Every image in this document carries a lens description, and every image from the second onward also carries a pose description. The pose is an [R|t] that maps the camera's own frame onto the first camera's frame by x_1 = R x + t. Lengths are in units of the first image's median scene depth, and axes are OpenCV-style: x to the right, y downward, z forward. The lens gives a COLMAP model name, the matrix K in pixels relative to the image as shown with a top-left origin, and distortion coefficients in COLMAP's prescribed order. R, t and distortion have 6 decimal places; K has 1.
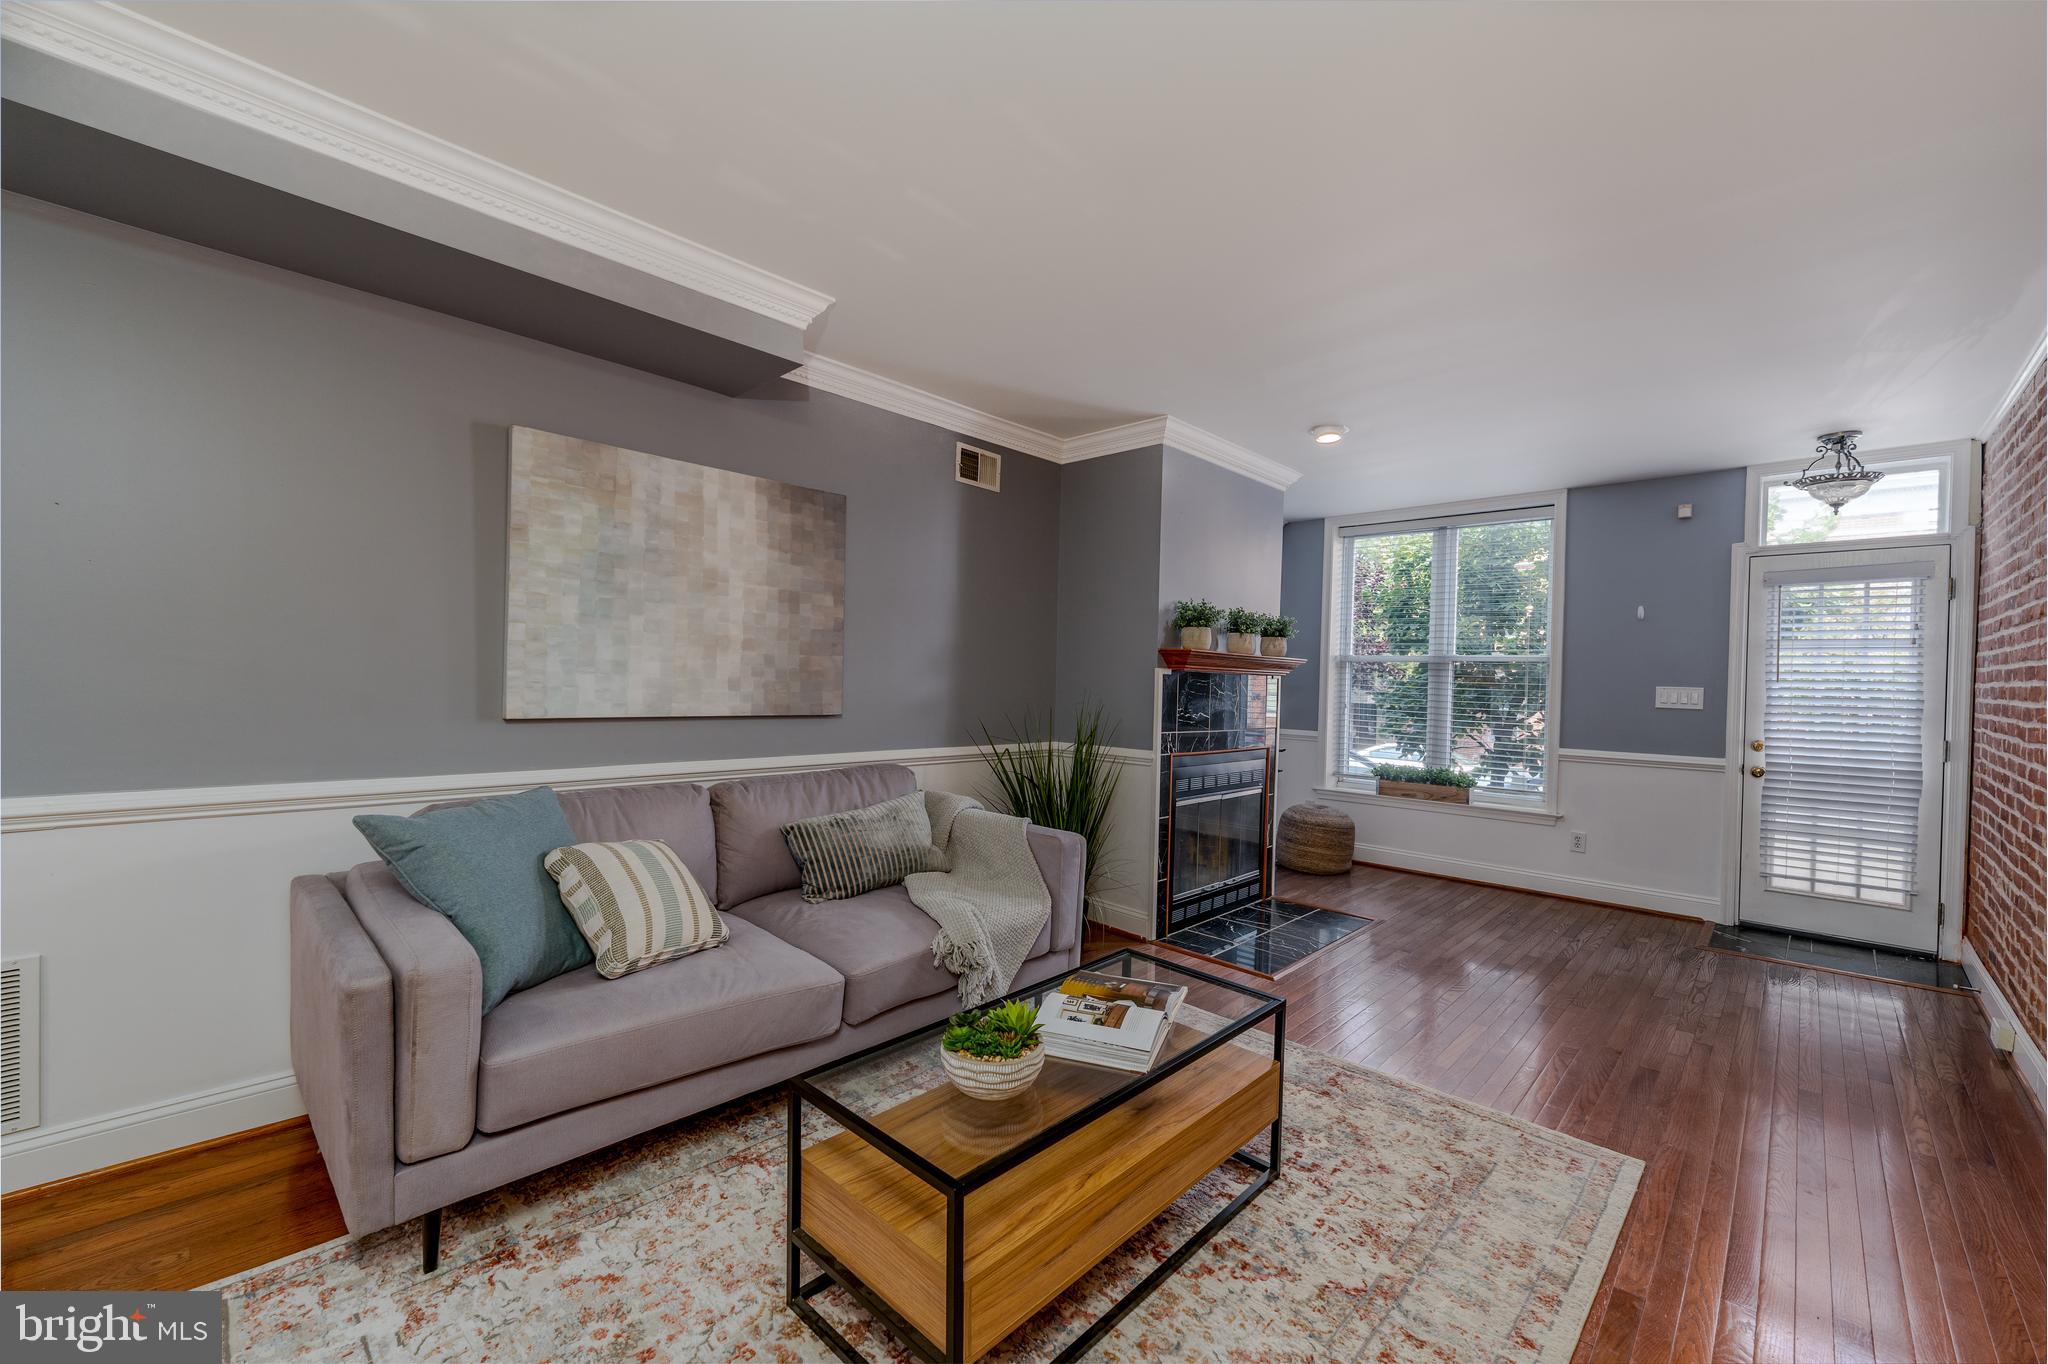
lens RADIAL K [[856.2, 0, 1035.6], [0, 856.2, 693.0], [0, 0, 1]] dist [0.003903, -0.003043]
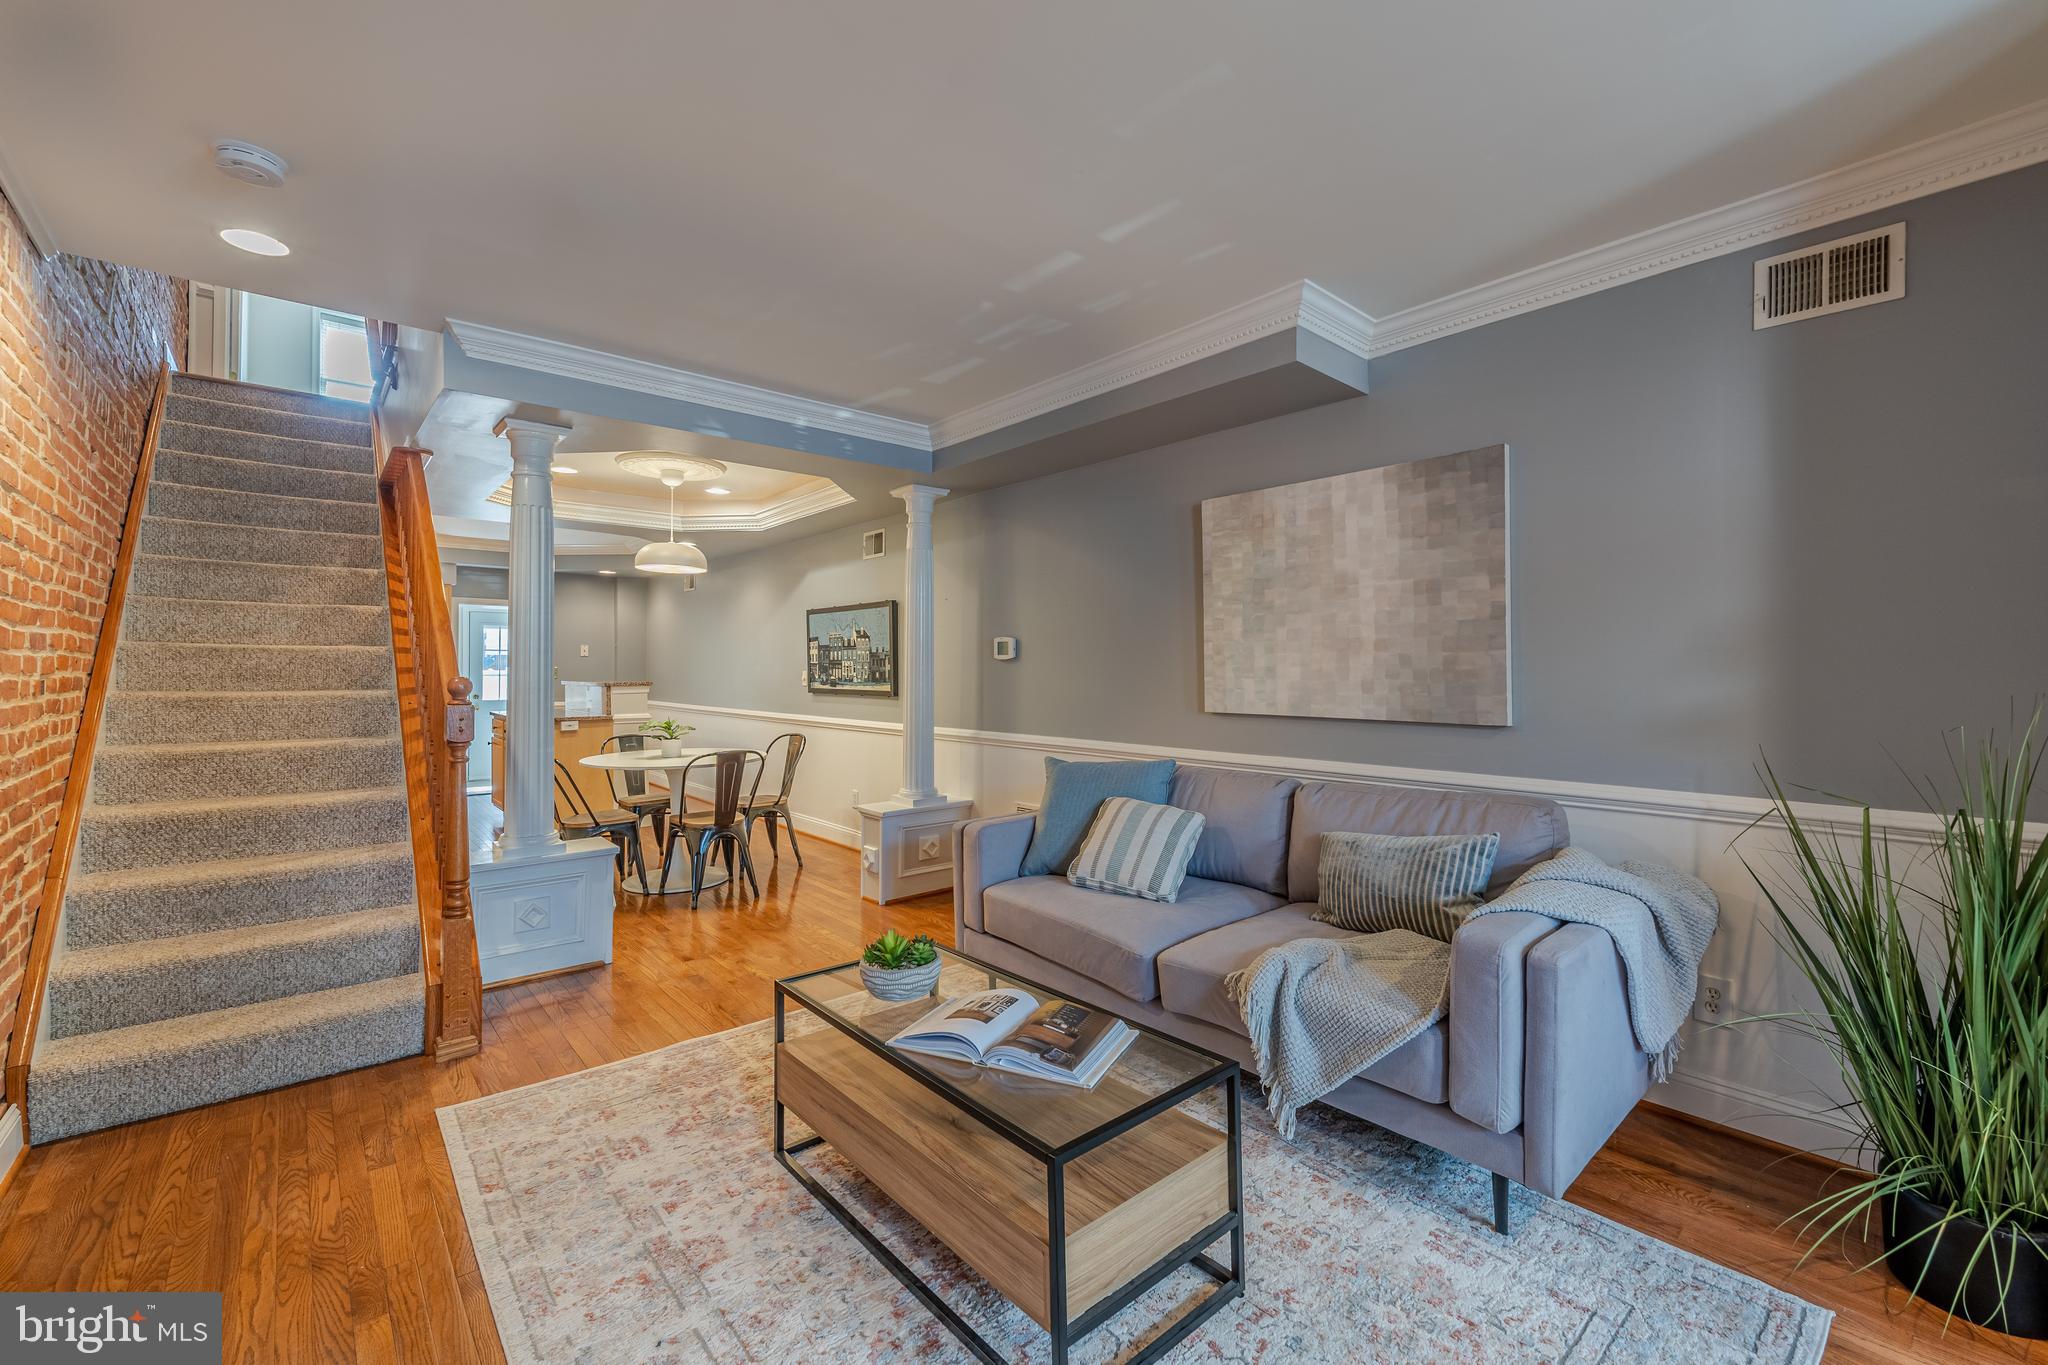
lens RADIAL K [[856.2, 0, 1006.7], [0, 856.2, 665.2], [0, 0, 1]] dist [0.003903, -0.003043]
pose [[-0.134523, -0.034467, -0.990311, 0.646670], [-0.018503, 0.999308, -0.032267, 0.004075], [0.990738, 0.013983, -0.135068, 0.708677]]
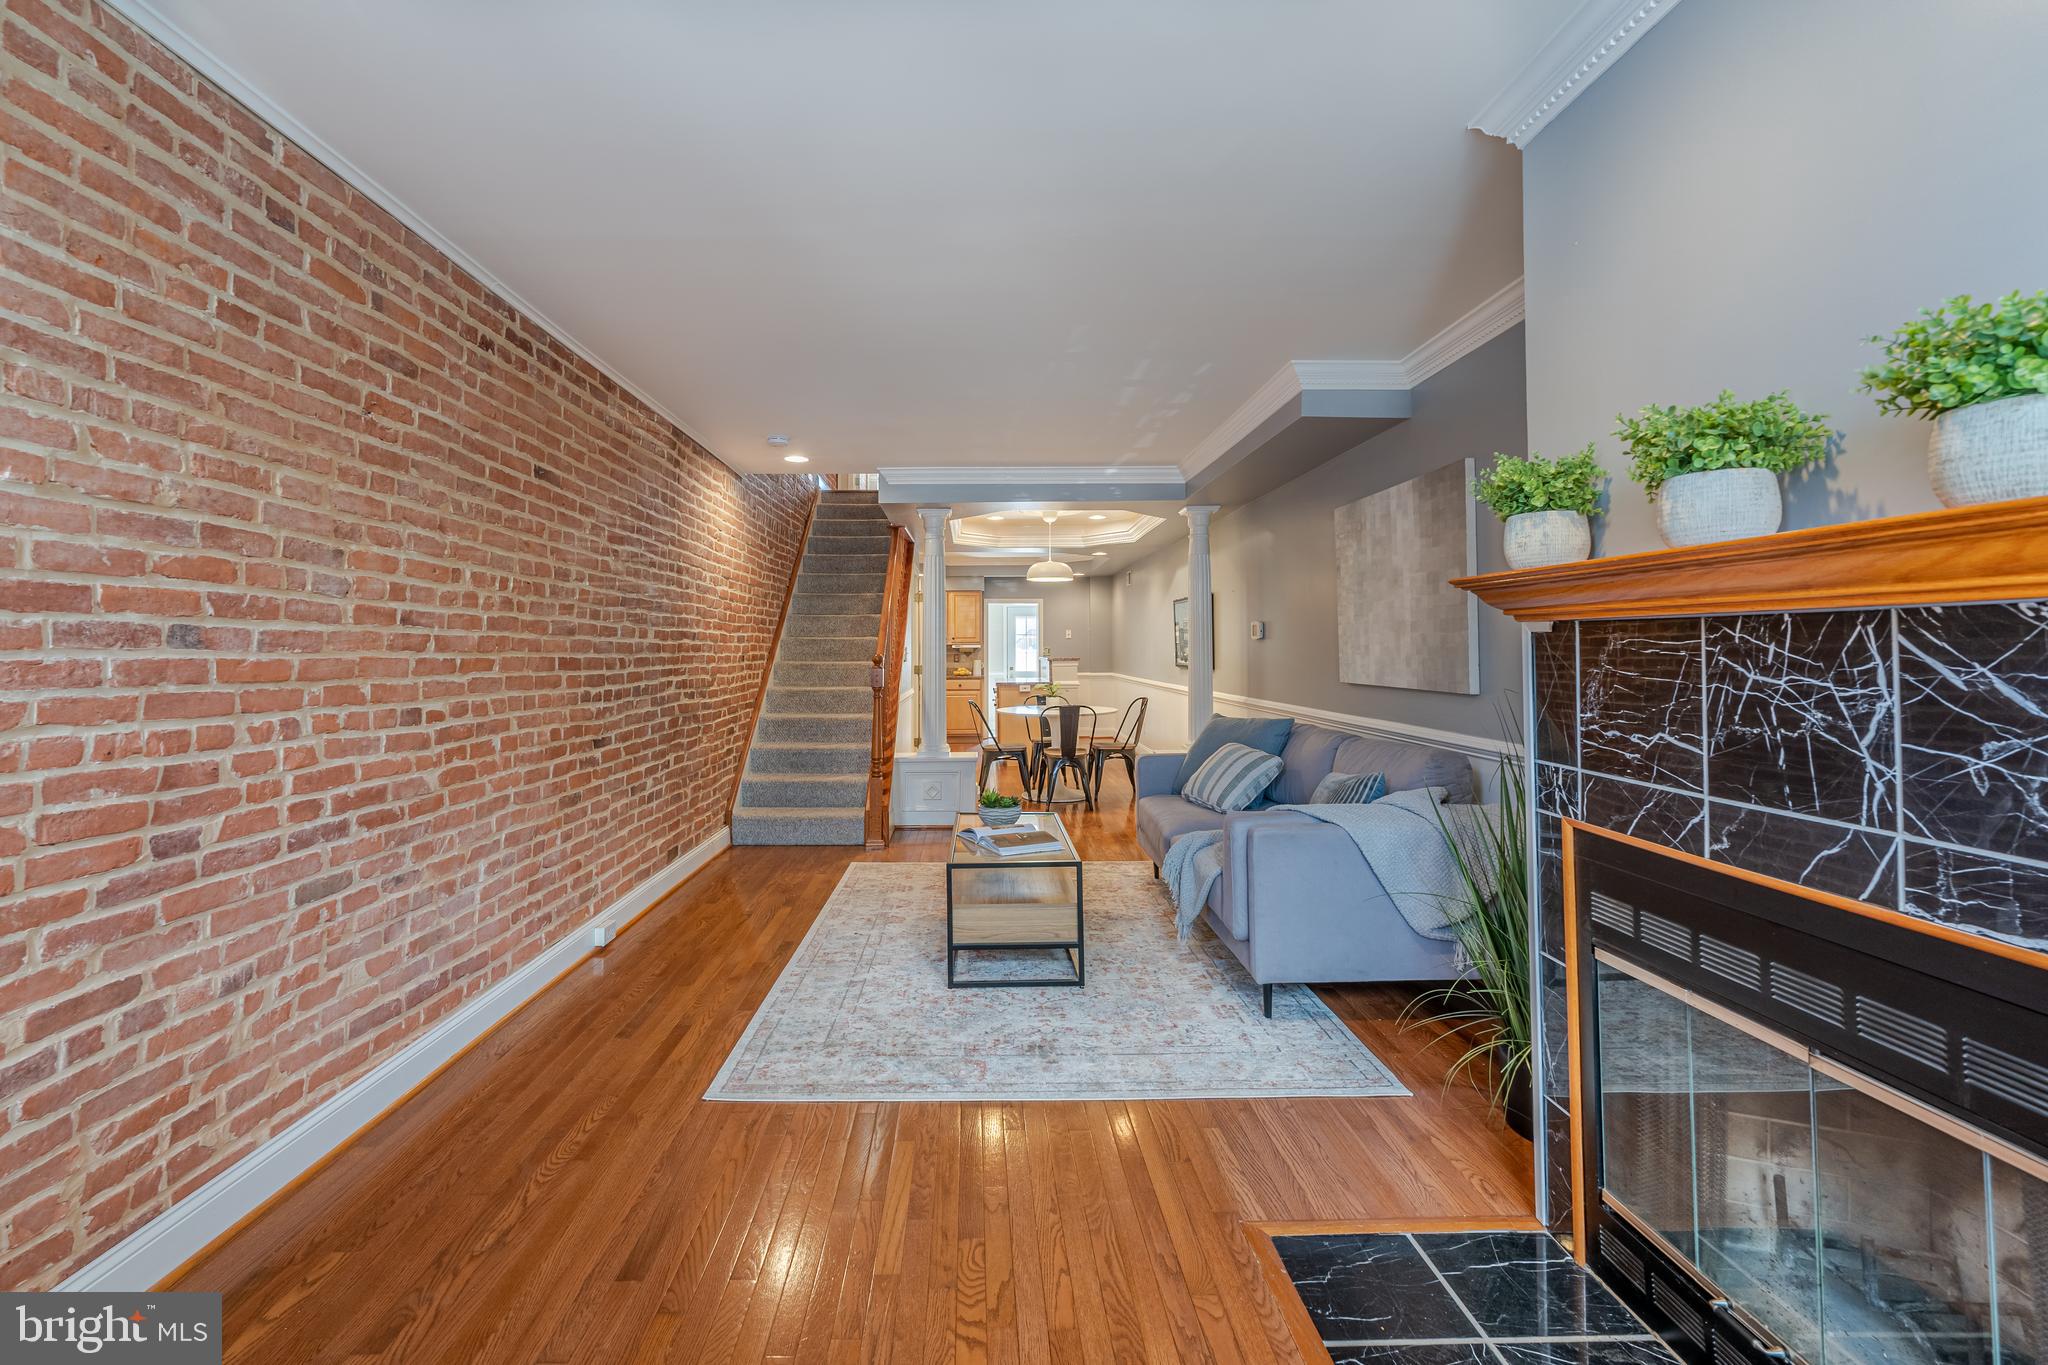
lens RADIAL K [[856.2, 0, 934.9], [0, 856.2, 618.6], [0, 0, 1]] dist [0.003903, -0.003043]
pose [[-0.765709, -0.048432, -0.641361, 0.871935], [-0.026603, 0.998692, -0.043655, -0.000755], [0.642637, -0.016364, -0.765996, 1.449180]]
